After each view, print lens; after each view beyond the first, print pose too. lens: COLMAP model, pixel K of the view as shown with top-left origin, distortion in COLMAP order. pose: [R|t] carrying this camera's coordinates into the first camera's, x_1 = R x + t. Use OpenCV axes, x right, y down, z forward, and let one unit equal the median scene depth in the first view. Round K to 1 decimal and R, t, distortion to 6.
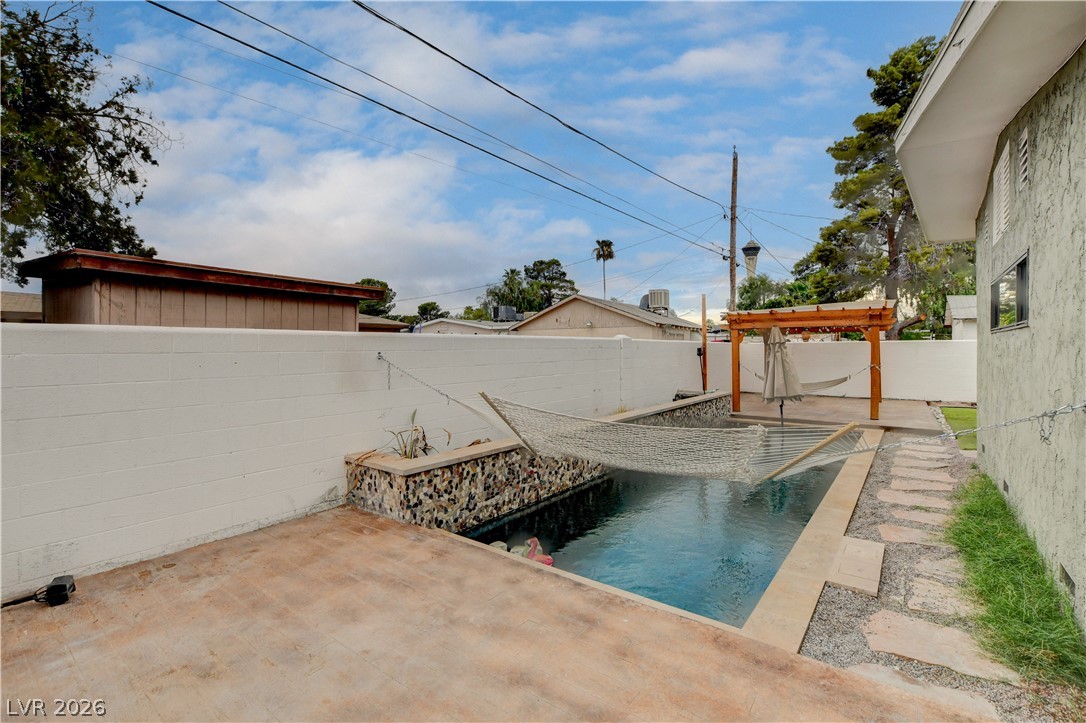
lens RADIAL K [[484.4, 0, 542.1], [0, 484.4, 356.1], [0, 0, 1]] dist [-0.030056, 0.000908]
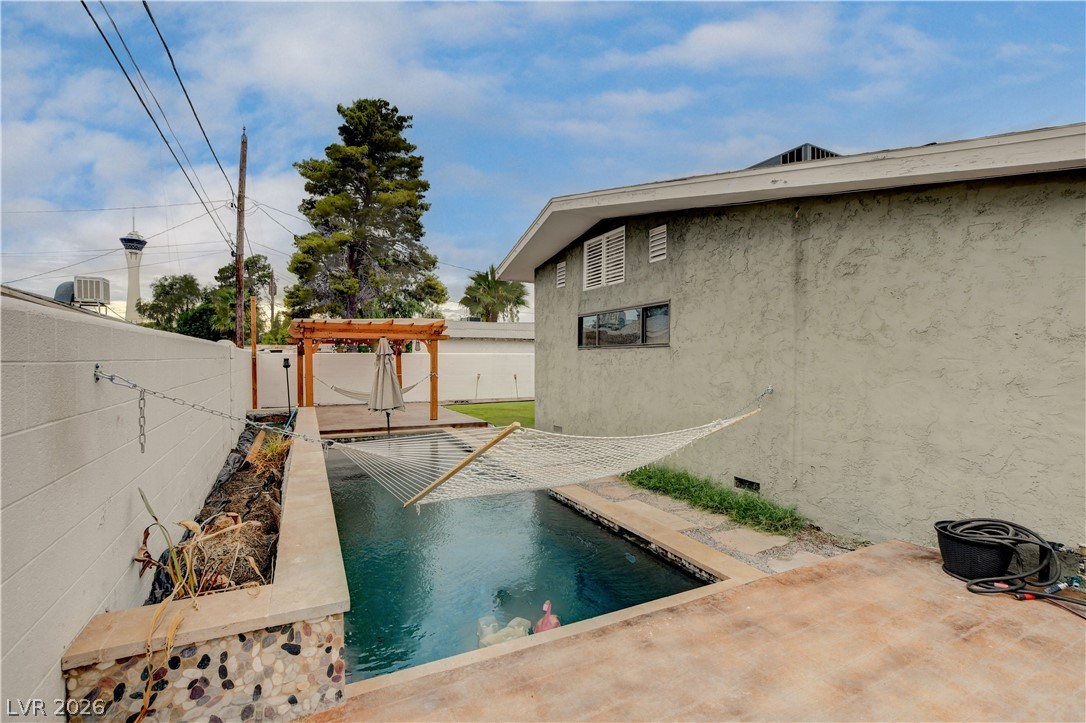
lens RADIAL K [[486.3, 0, 538.2], [0, 486.3, 360.0], [0, 0, 1]] dist [-0.019968, 0.001817]
pose [[0.444760, -0.001515, 0.895648, -0.595465], [0.015713, 0.999858, -0.006112, -0.006238], [-0.895512, 0.016792, 0.444721, 0.545109]]
